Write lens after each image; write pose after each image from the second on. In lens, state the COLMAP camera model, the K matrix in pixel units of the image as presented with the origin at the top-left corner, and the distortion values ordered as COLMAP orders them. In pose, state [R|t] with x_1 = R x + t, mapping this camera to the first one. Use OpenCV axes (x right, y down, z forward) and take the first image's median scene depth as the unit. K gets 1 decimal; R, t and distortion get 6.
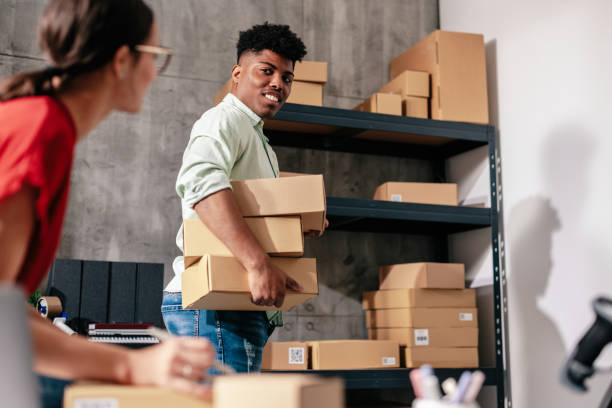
lens RADIAL K [[935.8, 0, 294.2], [0, 935.8, 204.9], [0, 0, 1]] dist [0.090669, -0.057732]
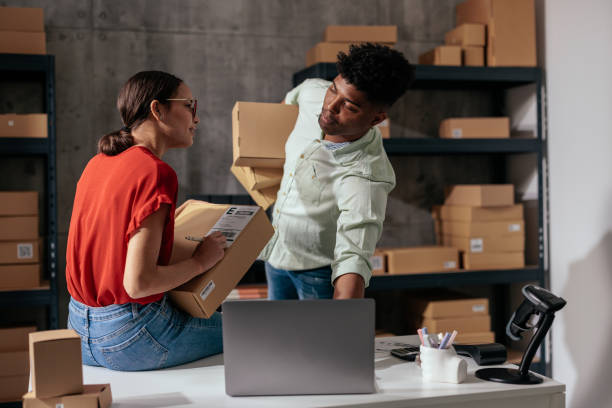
lens RADIAL K [[935.8, 0, 294.2], [0, 935.8, 204.9], [0, 0, 1]] dist [0.090669, -0.057732]
pose [[0.993191, -0.019395, -0.114868, 0.036361], [0.037633, 0.986592, 0.158810, -0.113904], [0.110247, -0.162052, 0.980604, -0.235004]]
